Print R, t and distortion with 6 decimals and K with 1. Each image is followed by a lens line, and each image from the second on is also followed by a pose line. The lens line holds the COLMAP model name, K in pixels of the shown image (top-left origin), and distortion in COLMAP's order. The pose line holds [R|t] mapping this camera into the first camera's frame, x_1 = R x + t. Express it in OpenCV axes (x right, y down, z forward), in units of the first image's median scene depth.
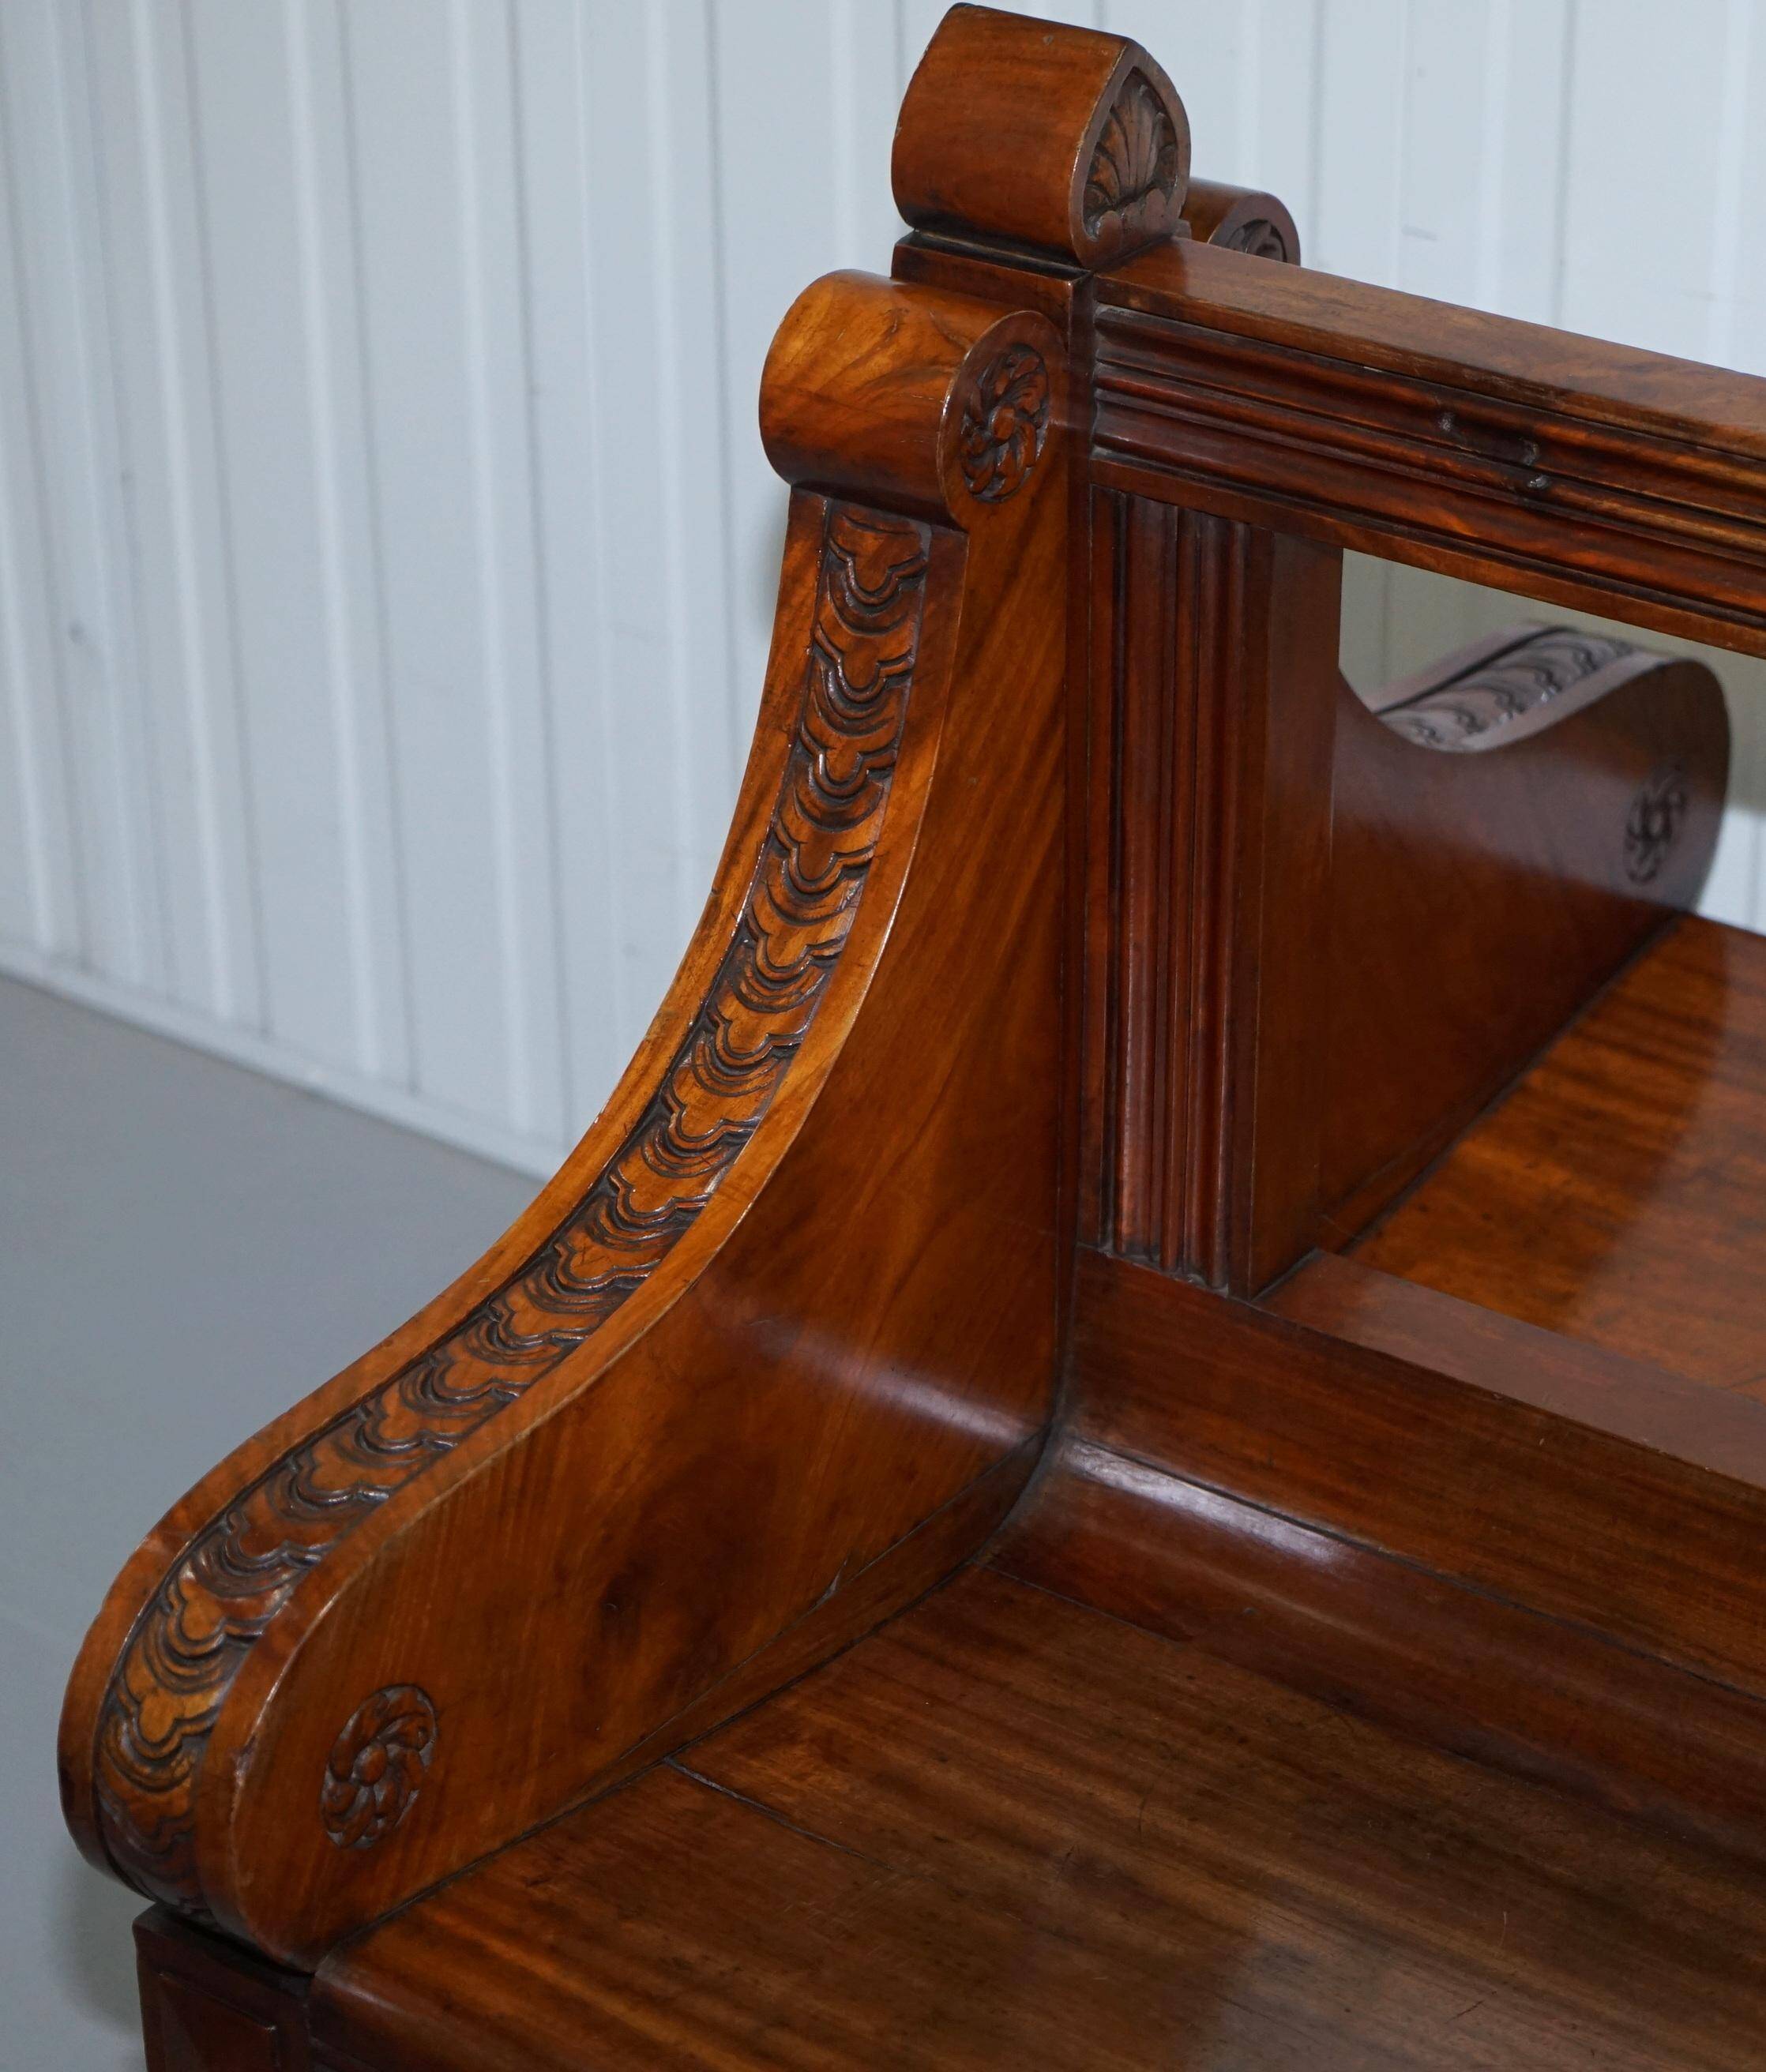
lens RADIAL K [[5244.4, 0, 883.8], [0, 5244.4, 1034.9], [0, 0, 1]] dist [-0.101643, 0.000000]
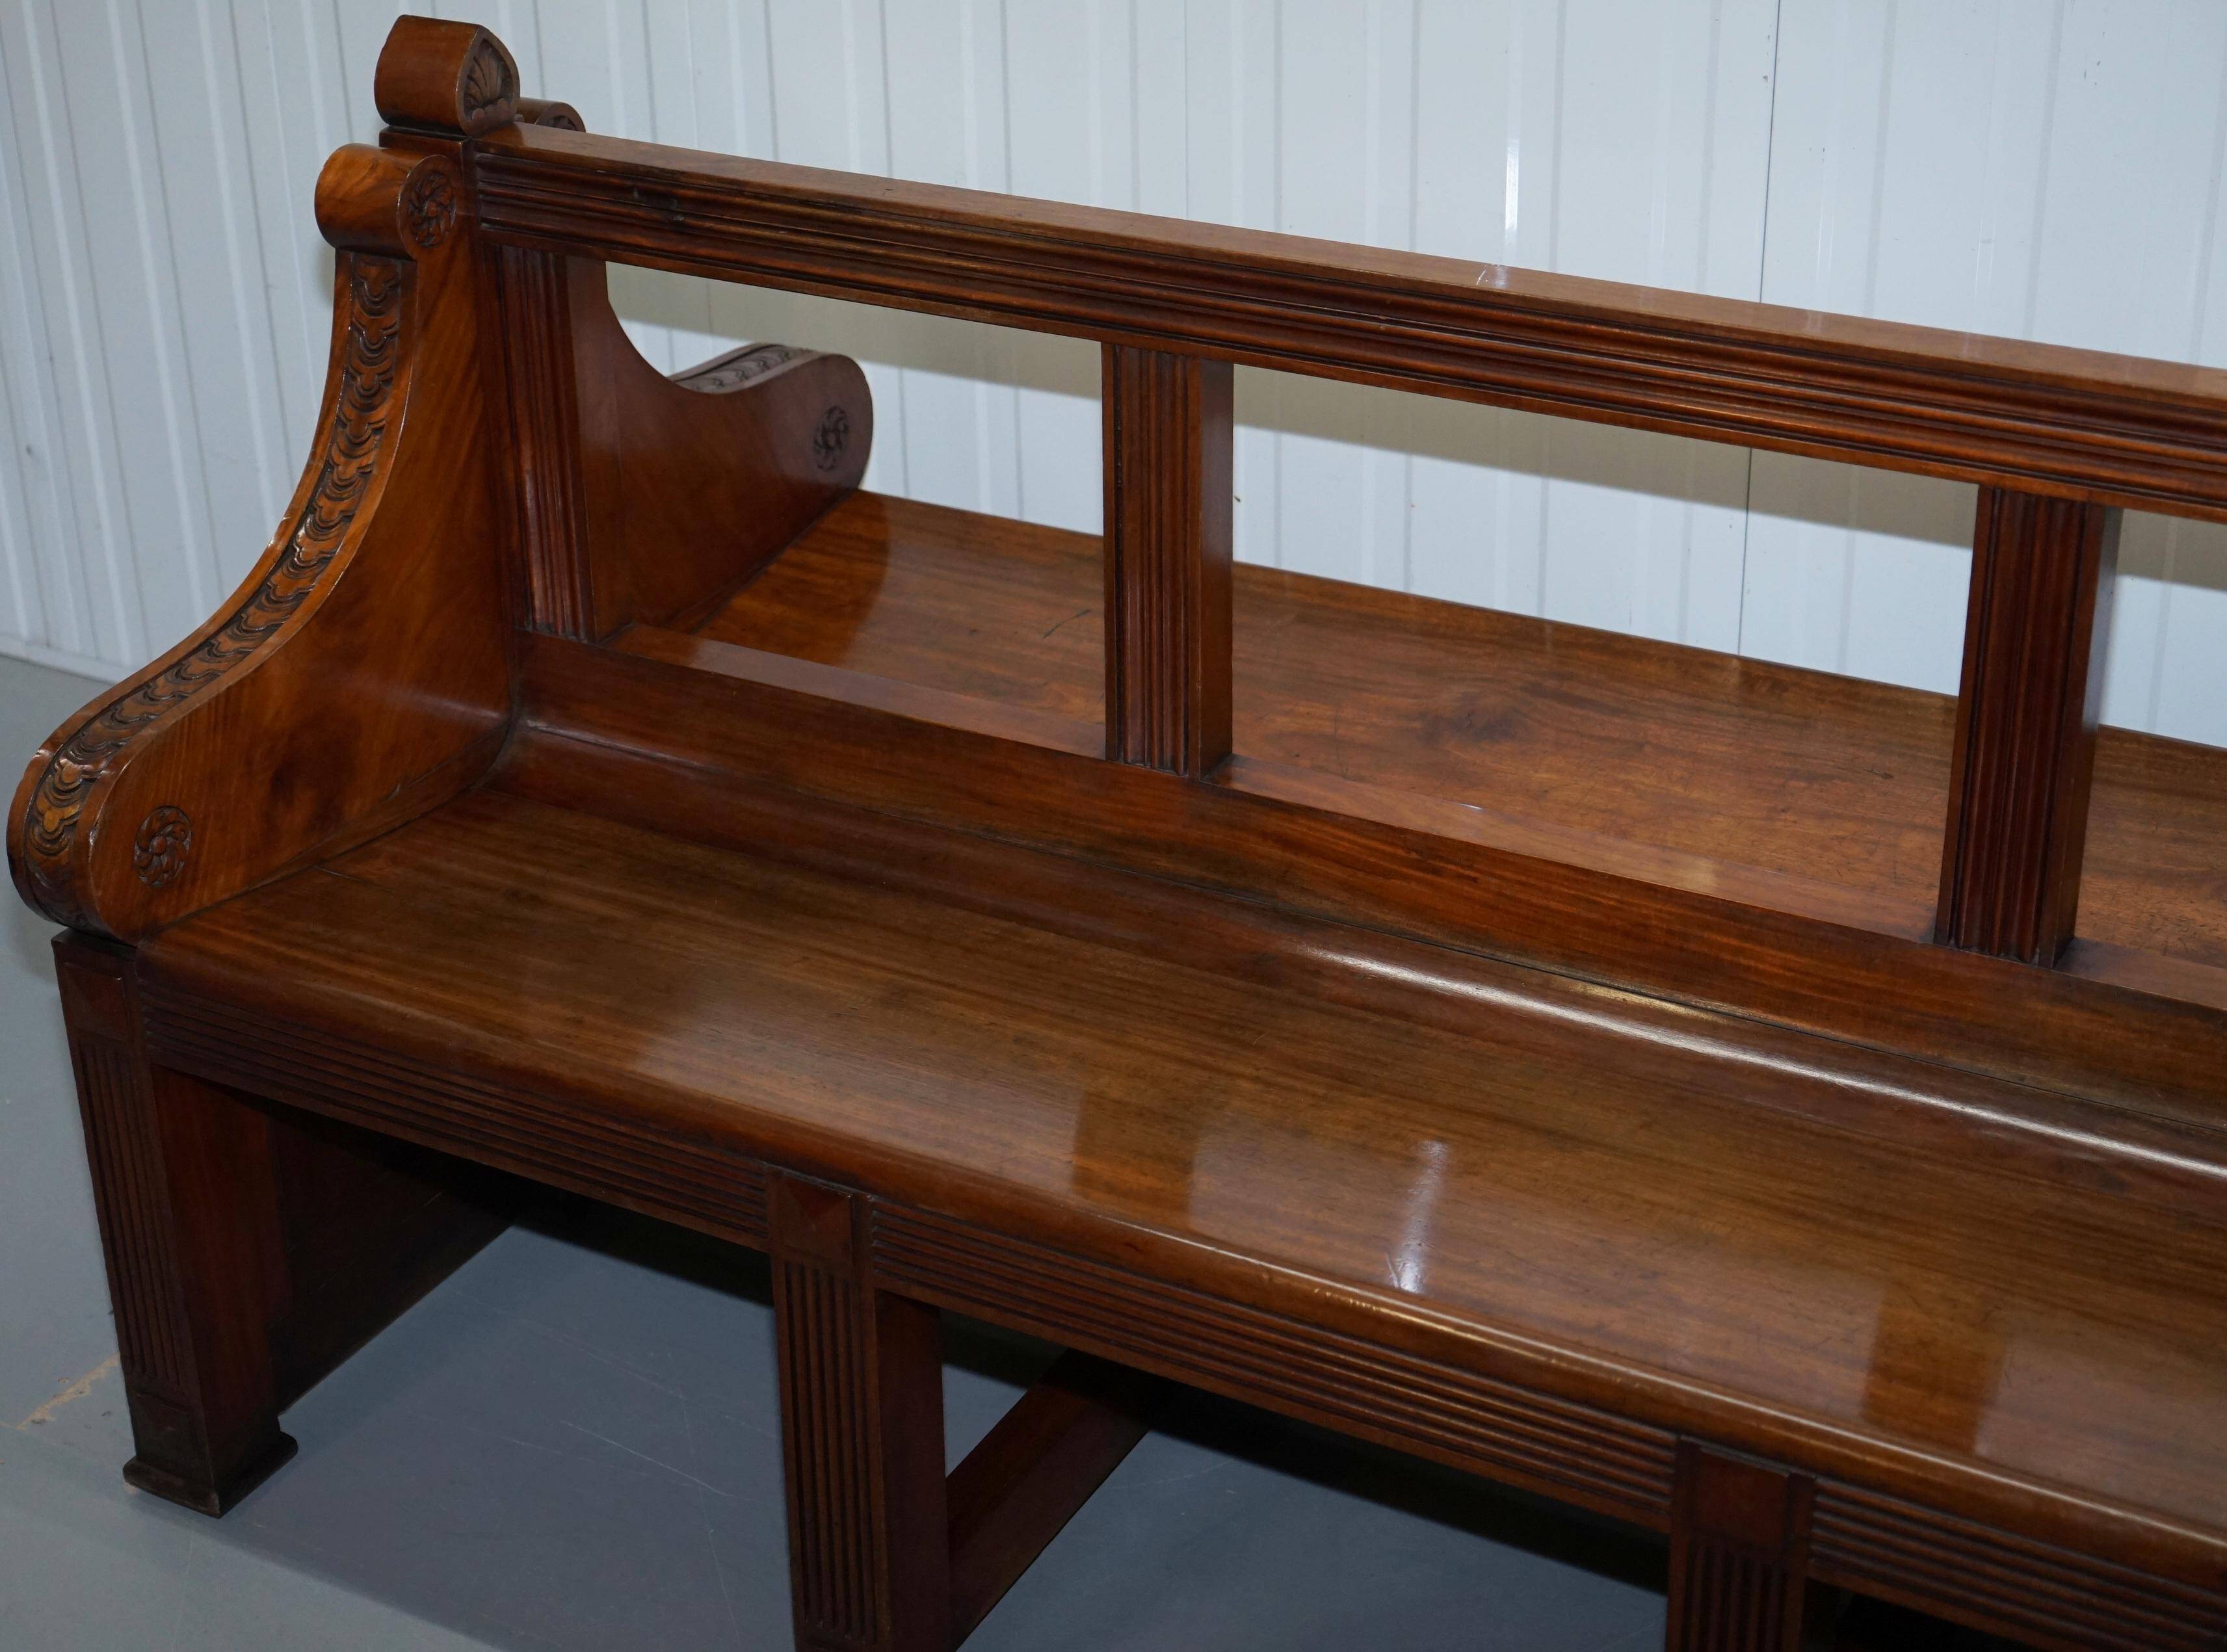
lens RADIAL K [[3646.7, 0, 1109.9], [0, 3646.7, 827.1], [0, 0, 1]] dist [-0.080045, 0.000000]
pose [[0.991236, -0.066045, 0.114407, 0.108297], [0.068327, 0.997532, -0.016139, 0.170311], [-0.113059, 0.023815, 0.993303, -0.466292]]
